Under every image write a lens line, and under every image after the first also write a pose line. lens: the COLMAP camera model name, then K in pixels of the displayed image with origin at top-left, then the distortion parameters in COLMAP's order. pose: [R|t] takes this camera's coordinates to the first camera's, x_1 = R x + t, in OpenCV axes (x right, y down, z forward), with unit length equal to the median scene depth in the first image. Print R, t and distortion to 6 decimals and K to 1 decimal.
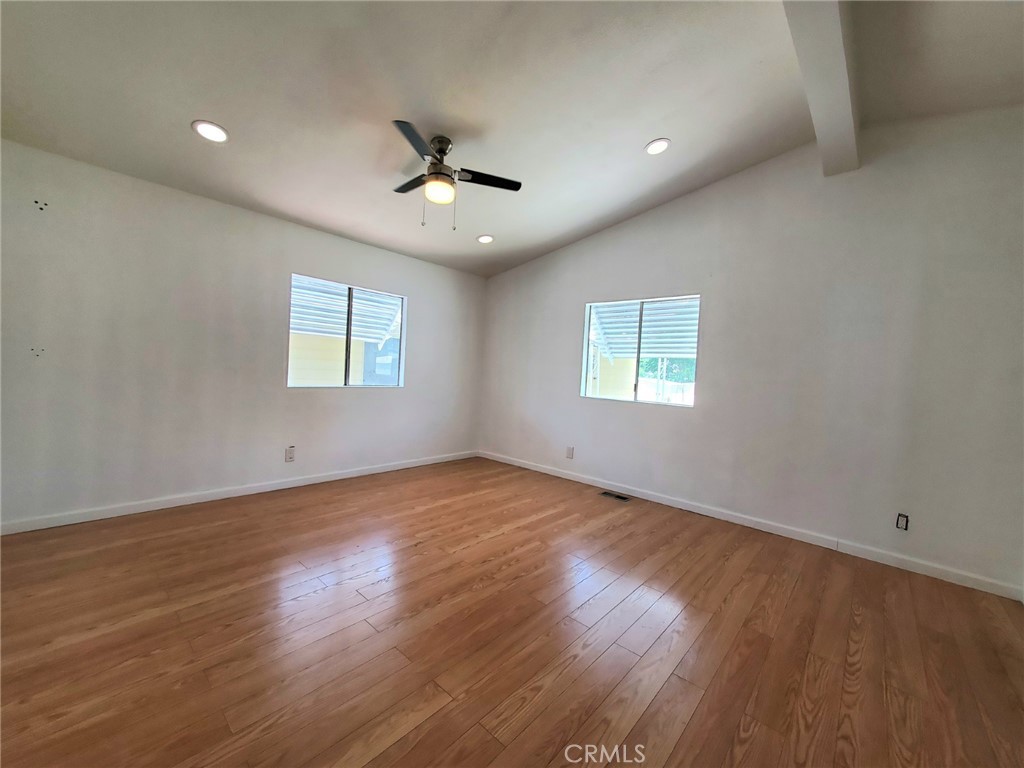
lens RADIAL K [[404.3, 0, 515.8], [0, 404.3, 381.5], [0, 0, 1]] dist [0.003532, -0.000475]
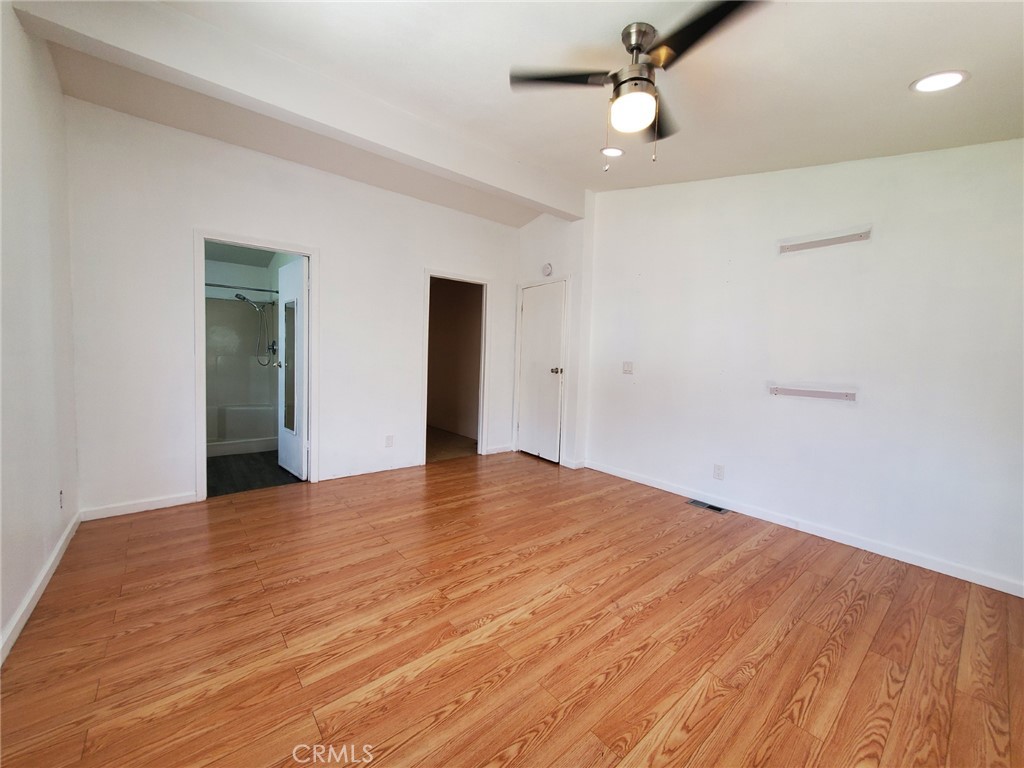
lens RADIAL K [[404.3, 0, 515.8], [0, 404.3, 381.5], [0, 0, 1]] dist [0.003532, -0.000475]
pose [[-0.985752, -0.094286, 0.139298, -0.126603], [-0.080092, 0.991324, 0.104222, -0.079073], [-0.147916, 0.091580, -0.984751, 1.665510]]
